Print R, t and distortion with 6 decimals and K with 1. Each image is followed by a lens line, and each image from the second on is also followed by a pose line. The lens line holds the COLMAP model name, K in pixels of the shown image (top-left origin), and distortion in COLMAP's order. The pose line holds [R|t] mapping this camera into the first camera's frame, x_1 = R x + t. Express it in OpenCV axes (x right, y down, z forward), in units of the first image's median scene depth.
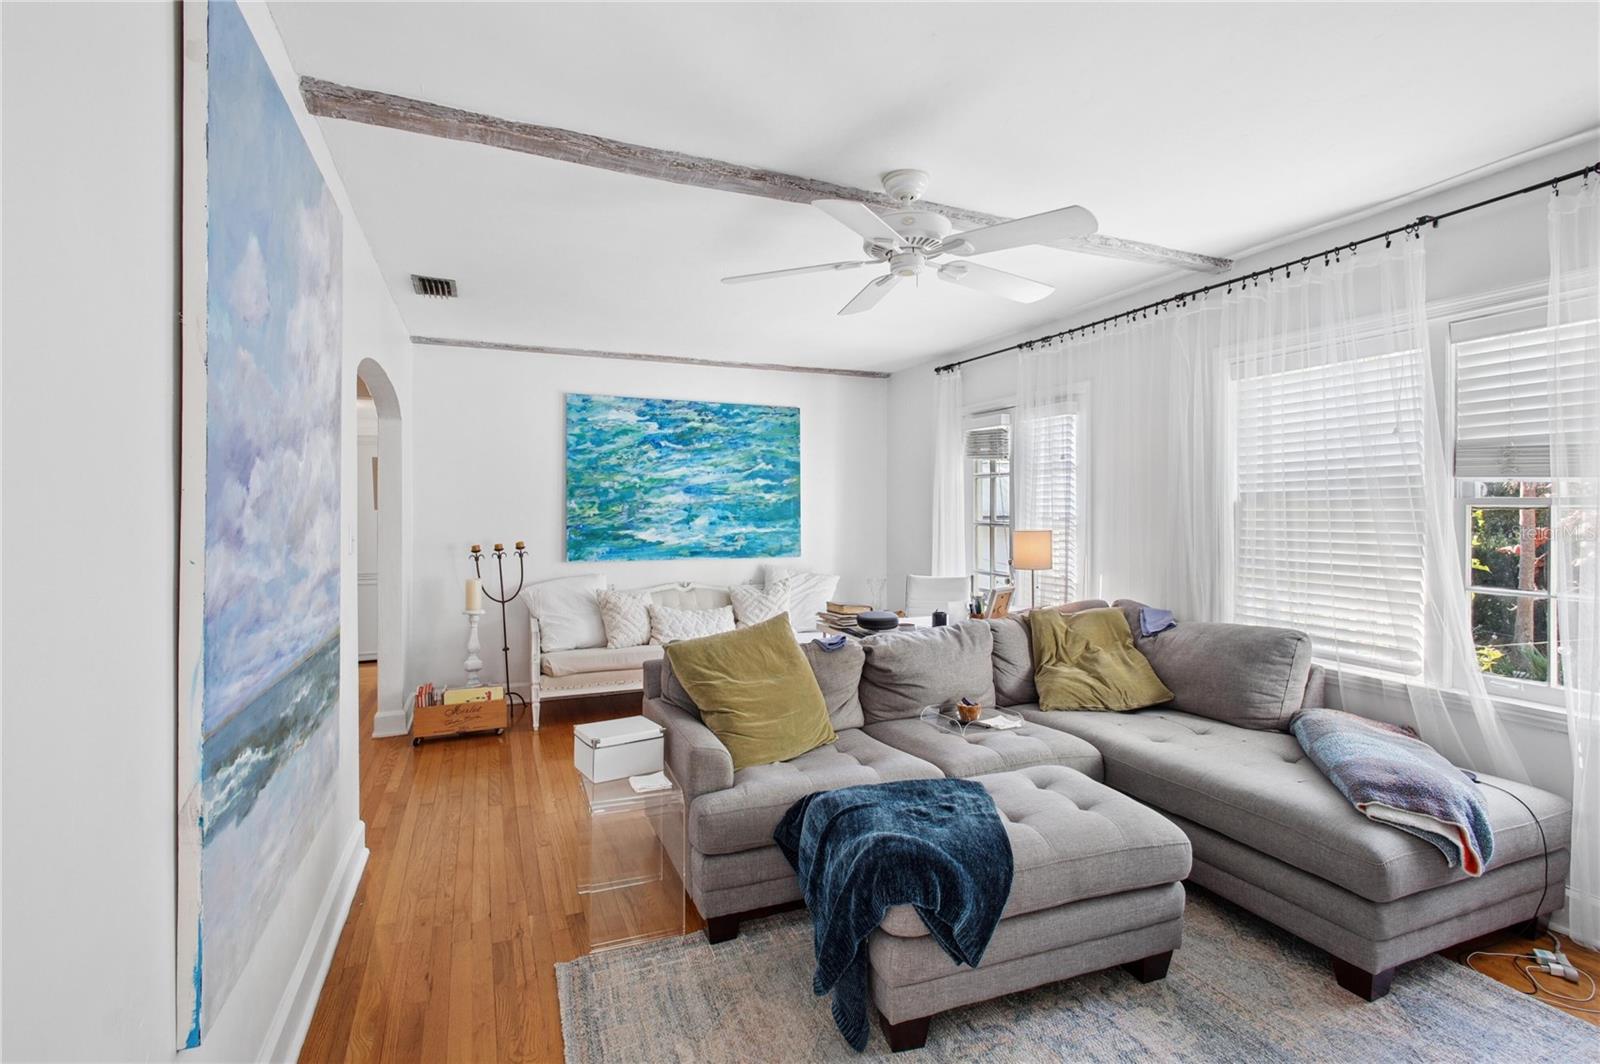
lens RADIAL K [[750.7, 0, 801.2], [0, 750.7, 520.5], [0, 0, 1]] dist [0.001691, -0.000441]
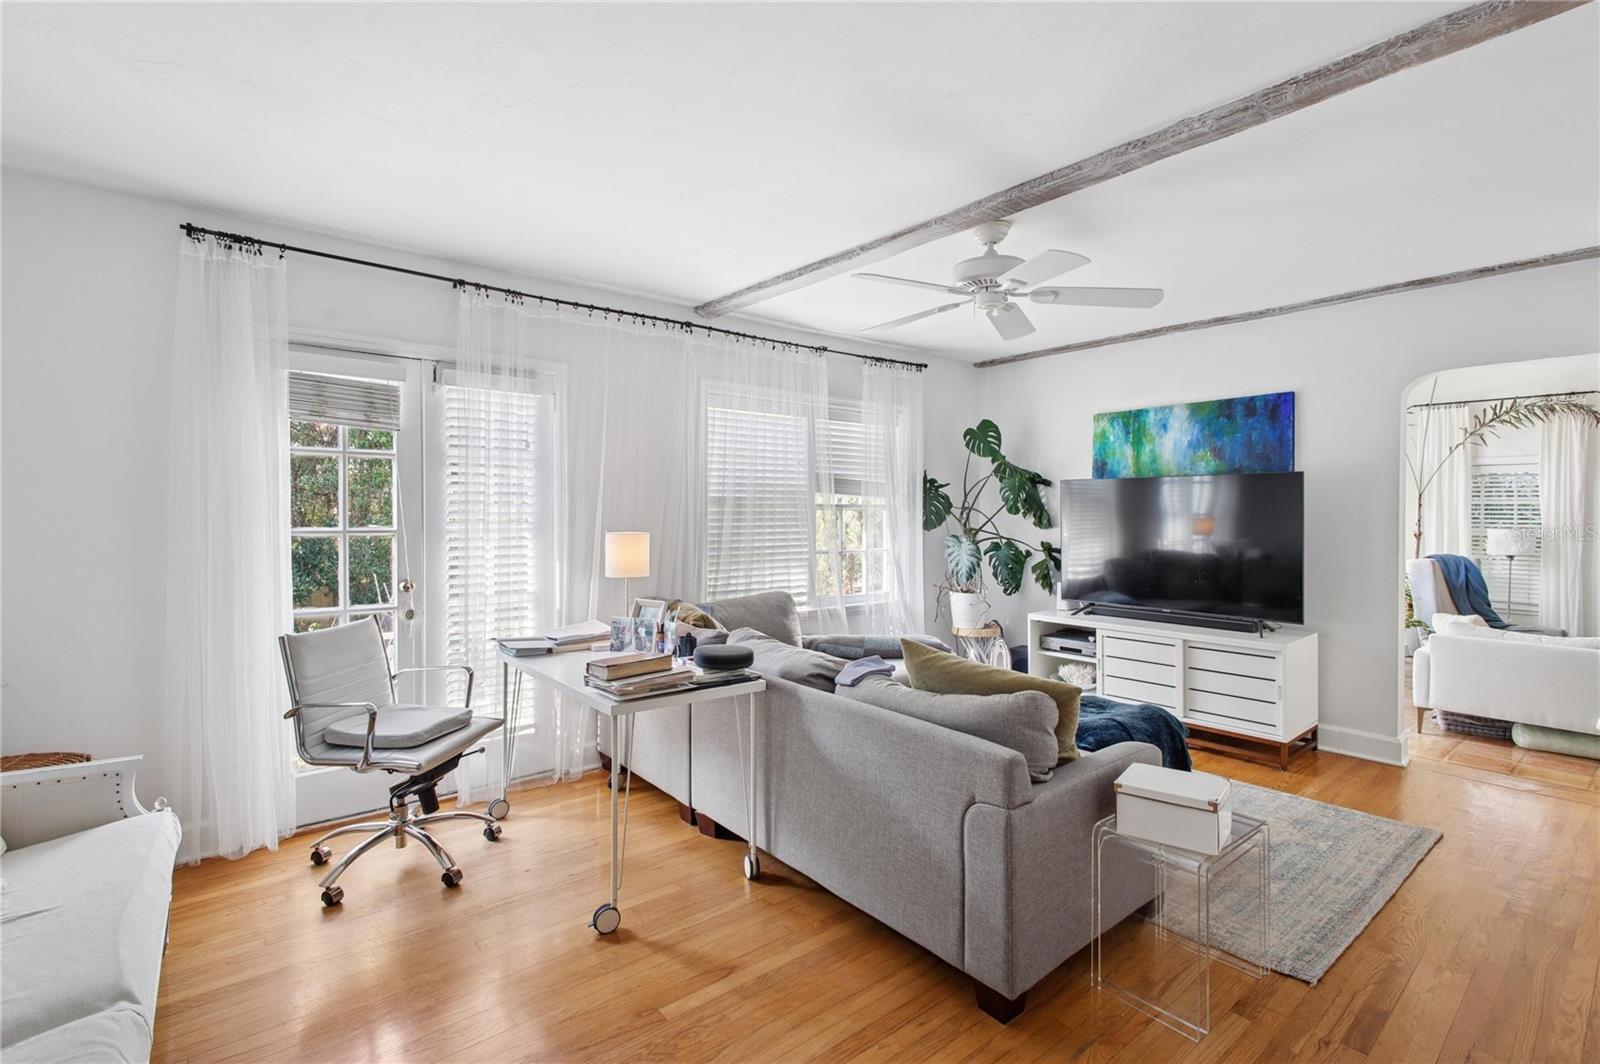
lens RADIAL K [[750.7, 0, 804.6], [0, 750.7, 519.9], [0, 0, 1]] dist [0.001691, -0.000441]
pose [[-0.299387, -0.011145, 0.954067, -0.608523], [0.015449, 0.999744, 0.016526, -0.014215], [-0.954007, 0.019687, -0.299138, 1.110083]]
